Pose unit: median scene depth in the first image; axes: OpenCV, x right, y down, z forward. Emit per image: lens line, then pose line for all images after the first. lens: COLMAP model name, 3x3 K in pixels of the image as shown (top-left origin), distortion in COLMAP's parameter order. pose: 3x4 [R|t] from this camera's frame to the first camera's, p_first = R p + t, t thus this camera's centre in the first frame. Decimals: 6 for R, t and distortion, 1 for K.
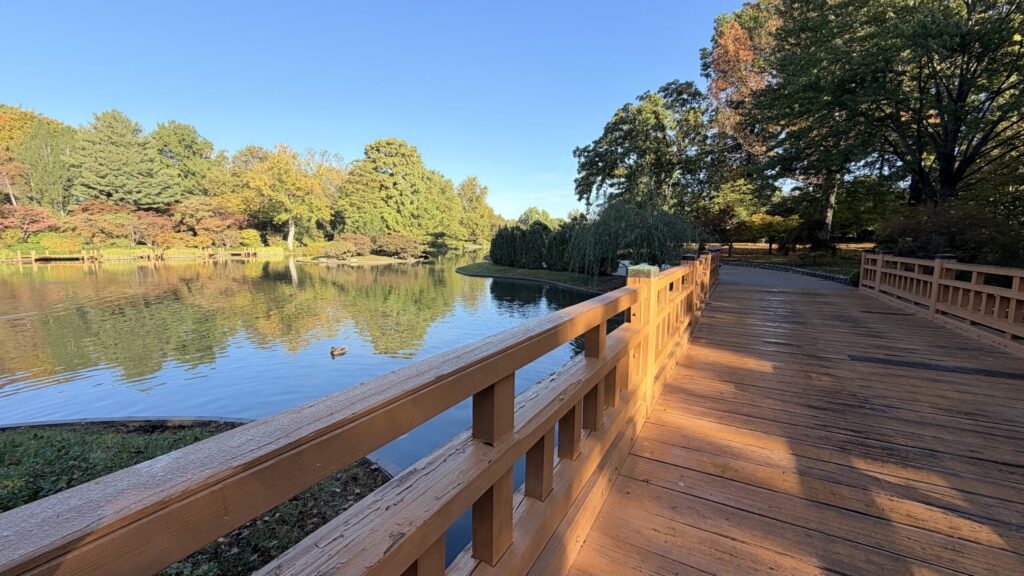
lens RADIAL K [[402.5, 0, 512.0], [0, 402.5, 288.0], [0, 0, 1]] dist [-0.001774, -0.000054]
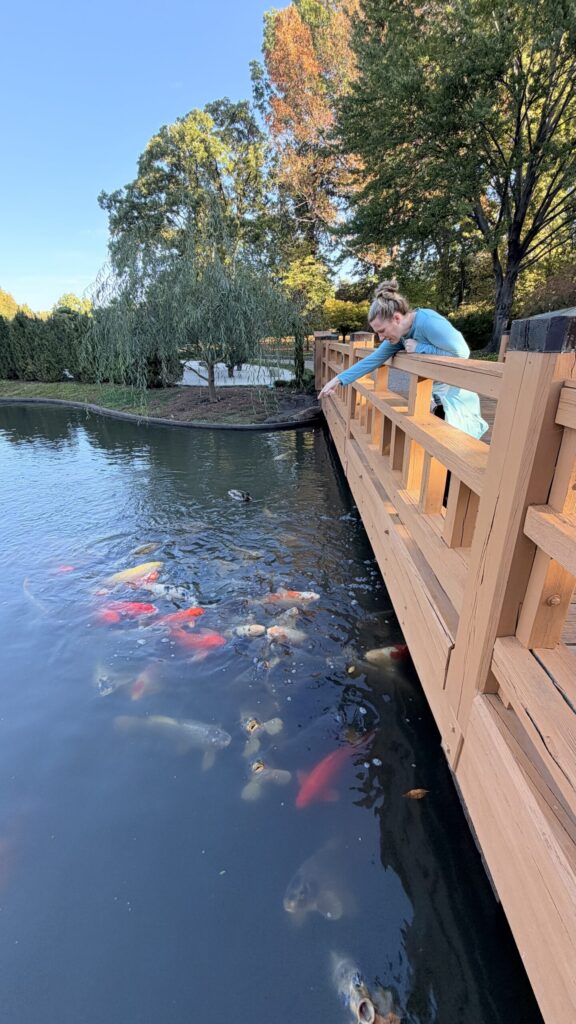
lens RADIAL K [[402.5, 0, 288.0], [0, 402.5, 512.0], [0, 0, 1]] dist [-0.001774, -0.000054]
pose [[0.881629, -0.203900, 0.425623, 0.040531], [0.073195, 0.950016, 0.303501, -0.010163], [-0.466232, -0.236422, 0.852486, 0.139641]]
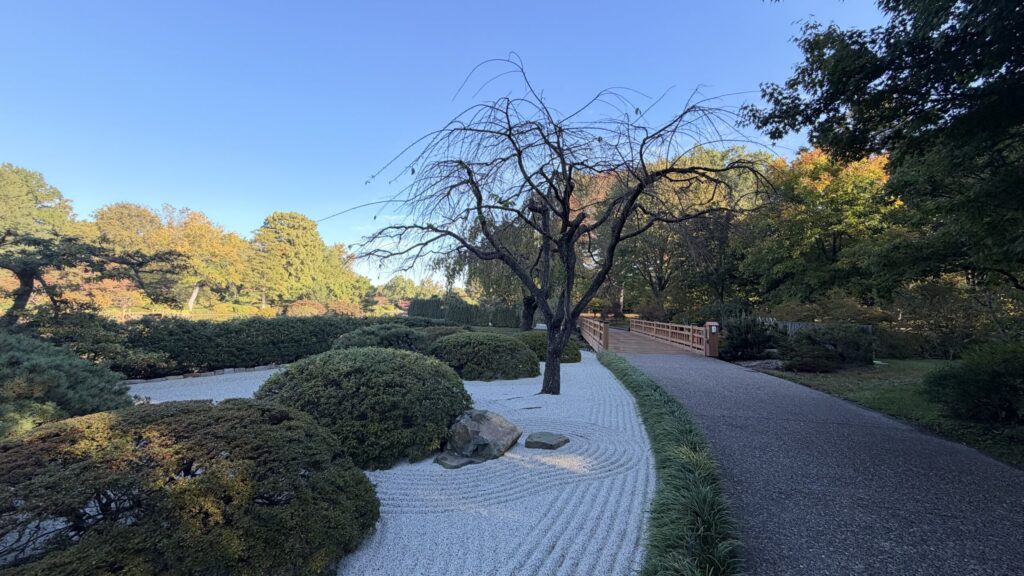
lens RADIAL K [[402.5, 0, 512.0], [0, 402.5, 288.0], [0, 0, 1]] dist [-0.001774, -0.000054]
pose [[0.927826, 0.039445, 0.370921, -0.281576], [0.021476, 0.987095, -0.158692, 0.040075], [-0.372394, 0.155204, 0.915005, -0.388176]]
